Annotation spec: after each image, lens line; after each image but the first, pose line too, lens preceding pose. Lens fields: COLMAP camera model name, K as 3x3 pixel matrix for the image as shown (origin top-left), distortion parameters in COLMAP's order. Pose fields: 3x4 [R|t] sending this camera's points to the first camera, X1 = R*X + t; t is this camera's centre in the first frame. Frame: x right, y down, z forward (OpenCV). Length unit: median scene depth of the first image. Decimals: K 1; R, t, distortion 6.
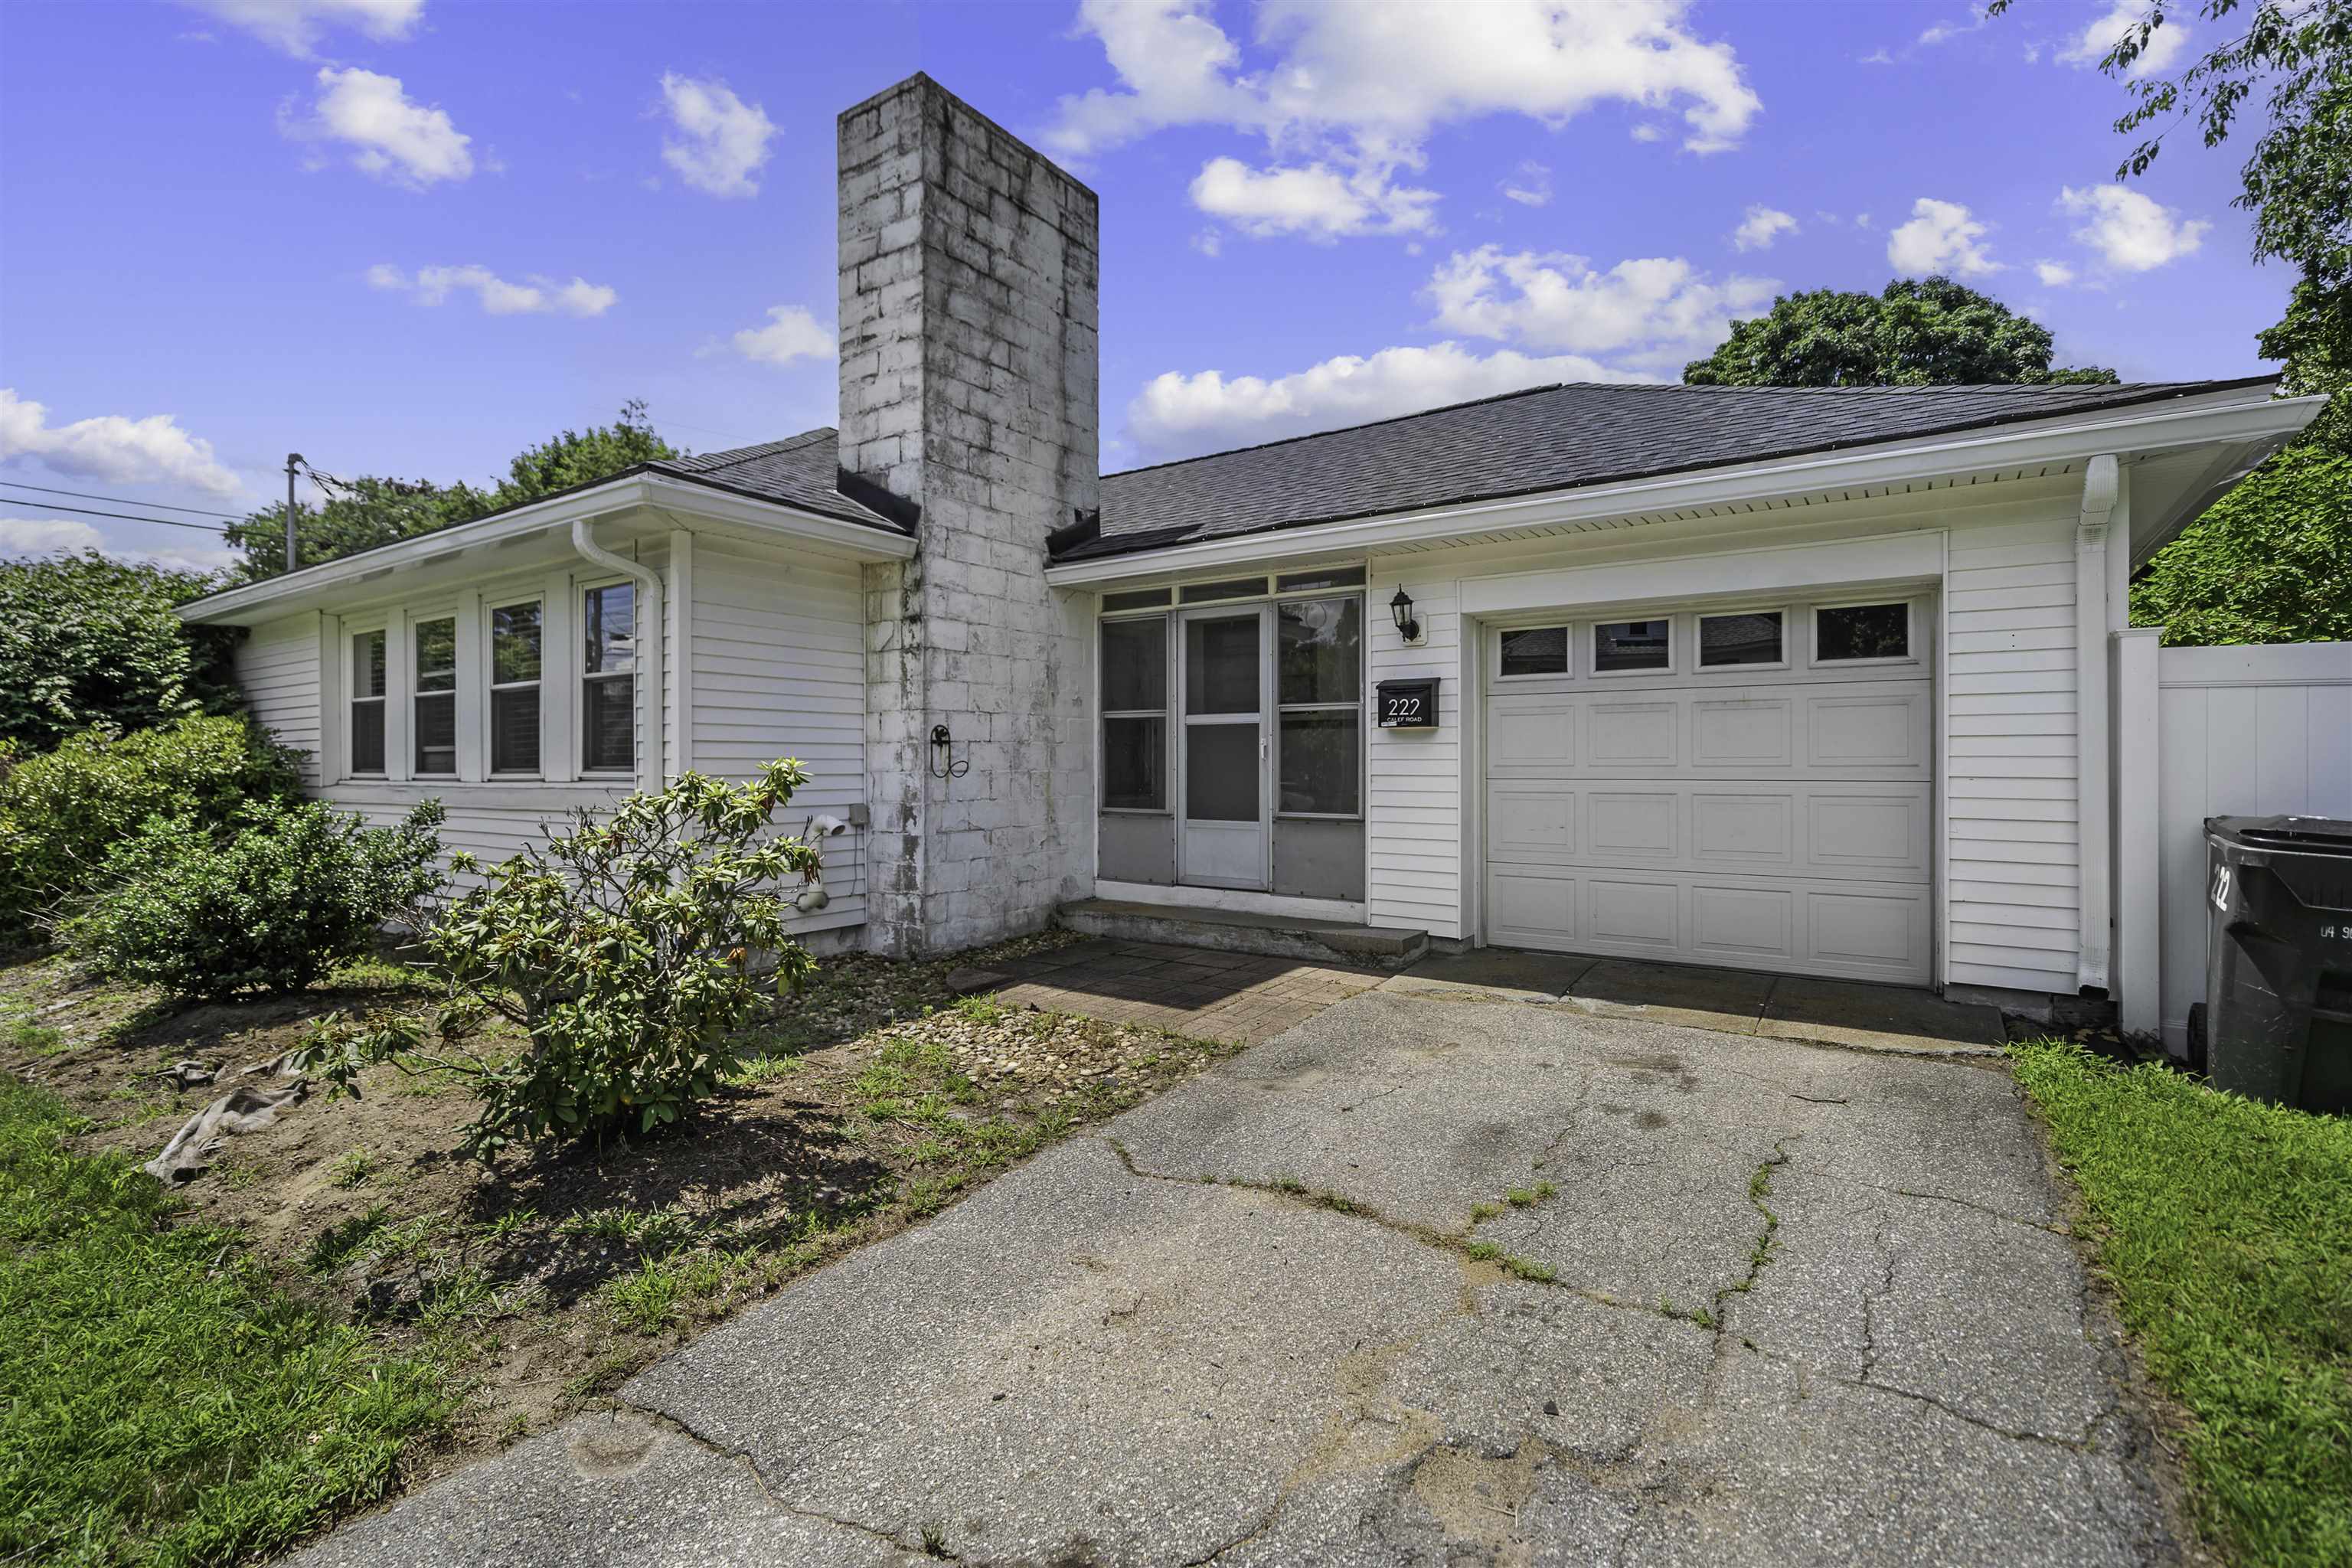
lens RADIAL K [[1078.7, 0, 1172.4], [0, 1078.7, 771.4], [0, 0, 1]] dist [-0.002410, -0.000262]
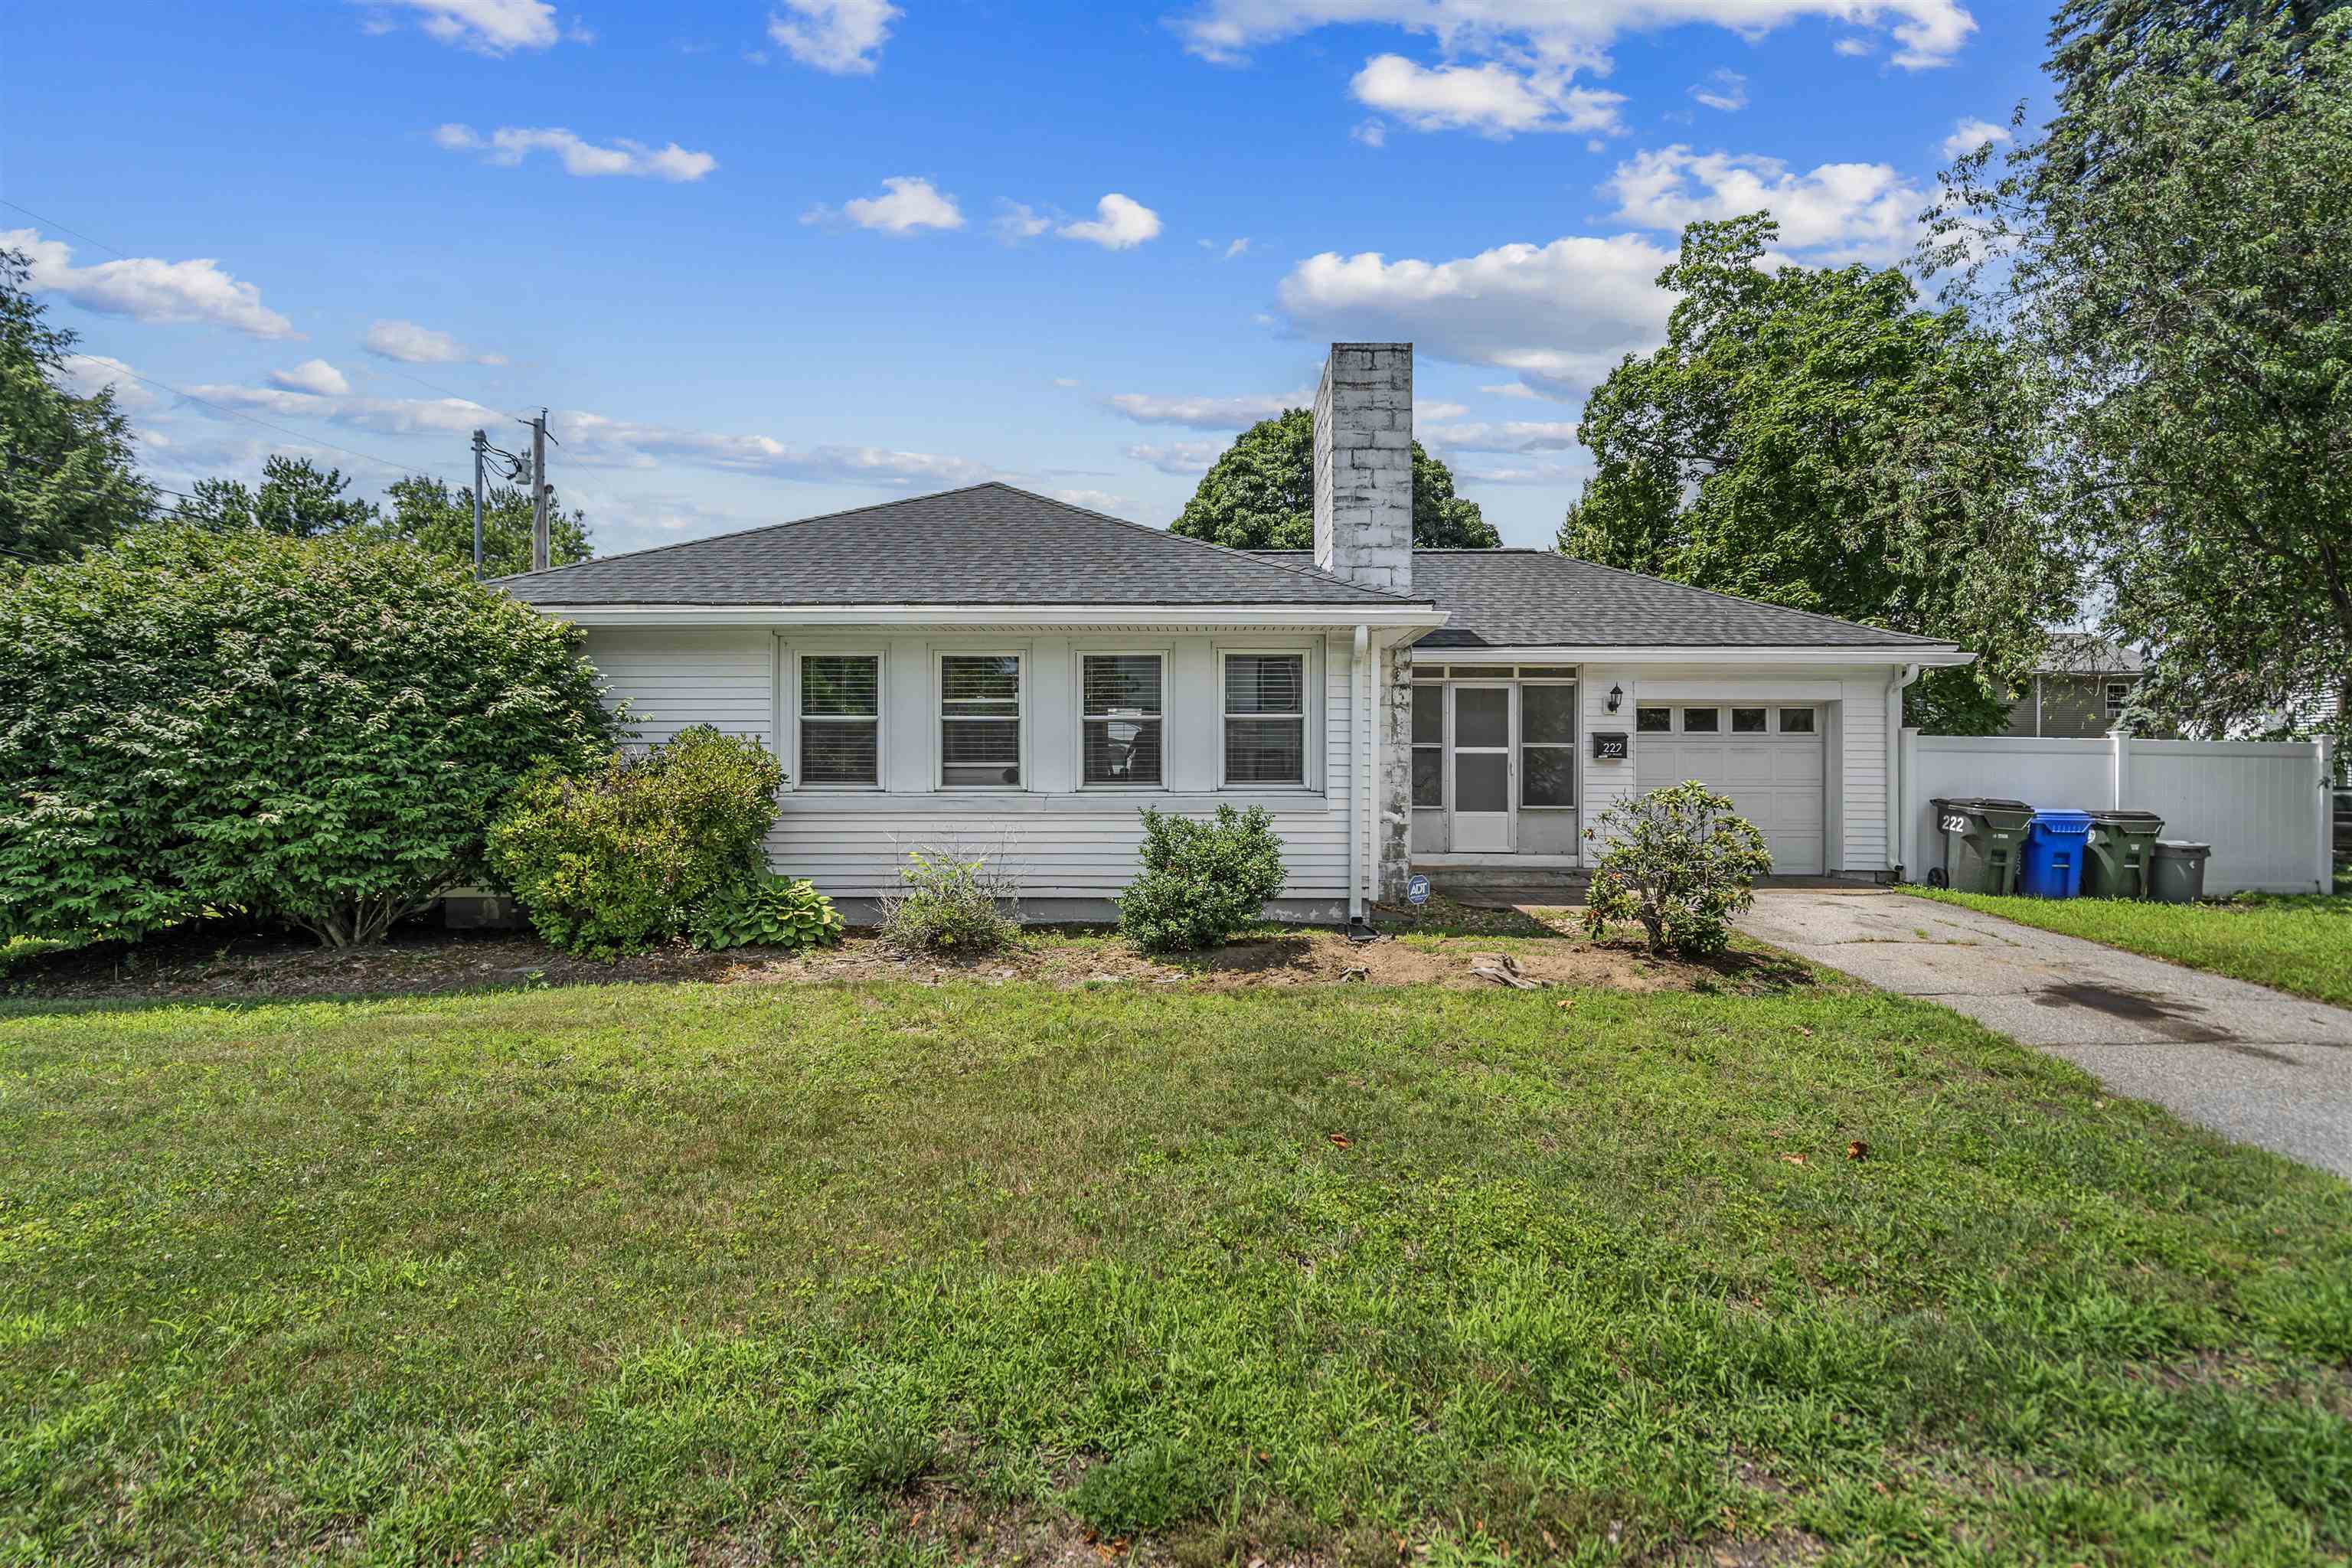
lens RADIAL K [[1078.7, 0, 1196.7], [0, 1078.7, 785.5], [0, 0, 1]] dist [-0.002410, -0.000262]
pose [[0.832654, -0.005563, 0.553766, -1.356710], [-0.001688, 0.999919, 0.012583, -0.015761], [-0.553791, -0.011412, 0.832577, -0.149883]]
